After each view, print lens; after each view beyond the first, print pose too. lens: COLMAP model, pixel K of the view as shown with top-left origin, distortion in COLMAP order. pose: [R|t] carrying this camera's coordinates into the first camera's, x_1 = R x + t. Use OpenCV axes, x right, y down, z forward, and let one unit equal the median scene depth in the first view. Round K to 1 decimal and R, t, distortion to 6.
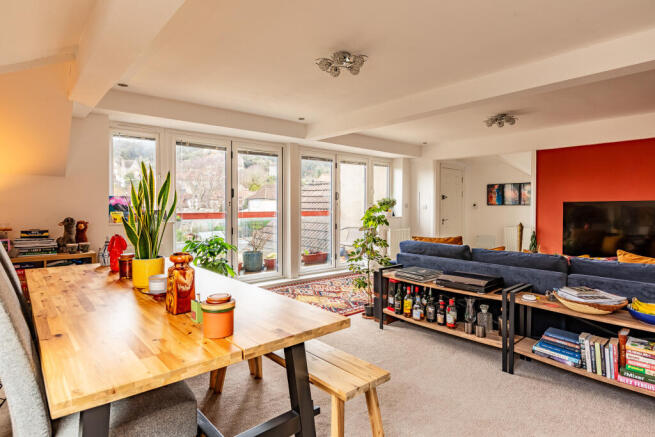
lens RADIAL K [[379.2, 0, 325.4], [0, 379.2, 215.8], [0, 0, 1]] dist [-0.003424, -0.000119]
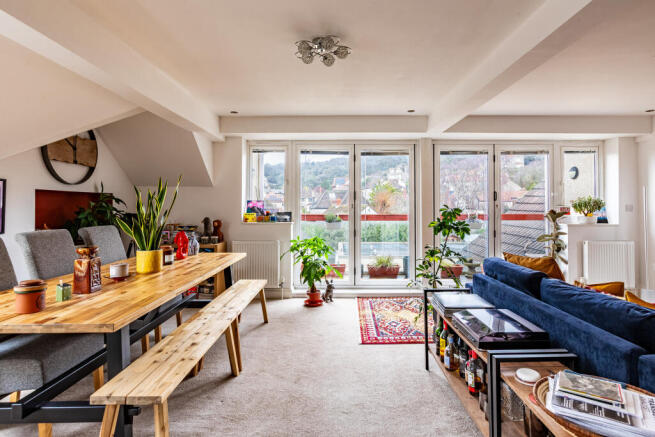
lens RADIAL K [[379.2, 0, 326.7], [0, 379.2, 204.7], [0, 0, 1]] dist [-0.003424, -0.000119]
pose [[0.736681, -0.005473, -0.676219, 0.375542], [-0.016897, 0.999506, -0.026498, -0.008196], [0.676030, 0.030946, 0.736224, 0.207231]]
